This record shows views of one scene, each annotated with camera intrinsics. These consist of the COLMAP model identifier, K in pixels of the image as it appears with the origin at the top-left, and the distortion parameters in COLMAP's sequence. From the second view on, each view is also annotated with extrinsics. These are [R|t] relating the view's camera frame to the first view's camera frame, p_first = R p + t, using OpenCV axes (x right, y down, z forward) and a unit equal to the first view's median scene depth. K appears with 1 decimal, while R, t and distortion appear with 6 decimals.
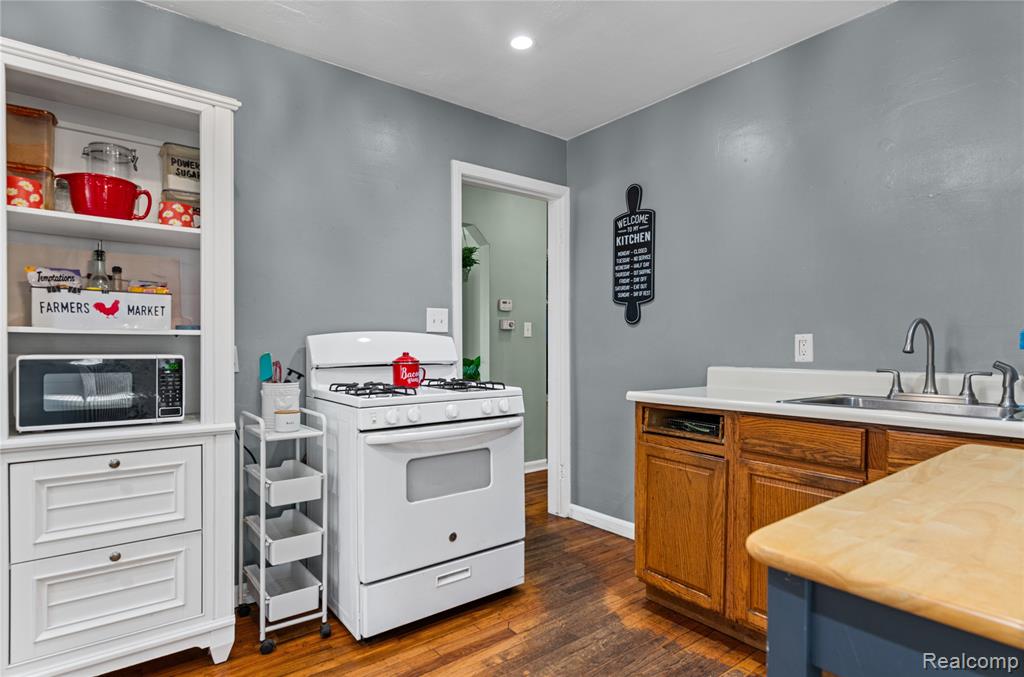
lens RADIAL K [[553.3, 0, 517.0], [0, 553.3, 349.0], [0, 0, 1]] dist [0.015378, -0.000436]
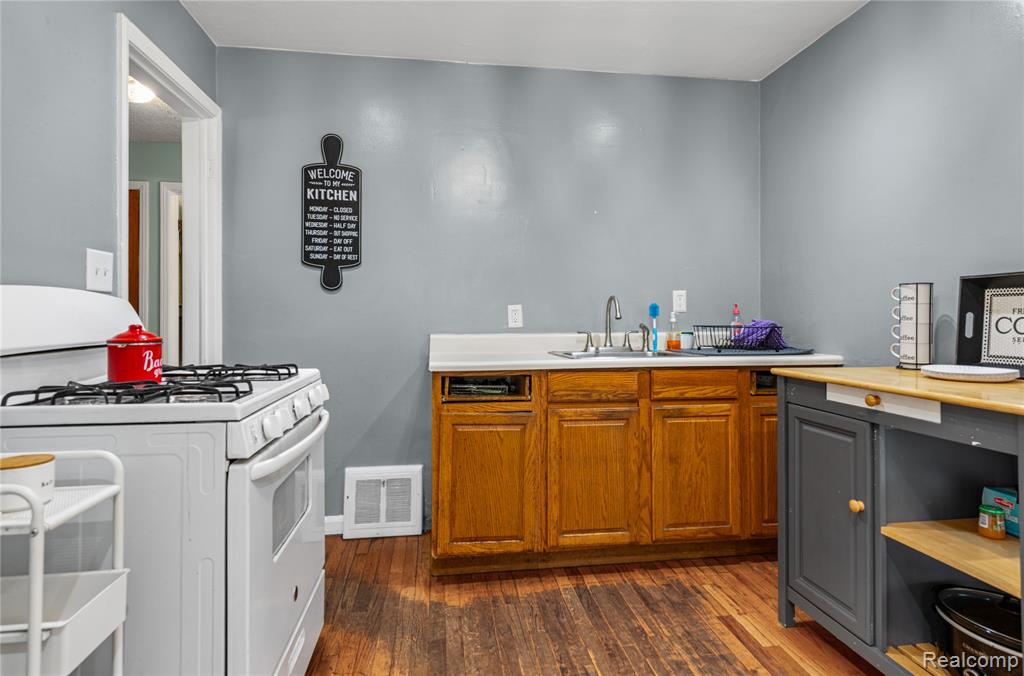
lens RADIAL K [[553.3, 0, 518.2], [0, 553.3, 310.2], [0, 0, 1]] dist [0.015378, -0.000436]
pose [[0.498685, 0.008995, 0.866737, -0.505519], [0.007694, 0.999861, -0.014803, 0.002954], [-0.866749, 0.014051, 0.498546, 0.365192]]
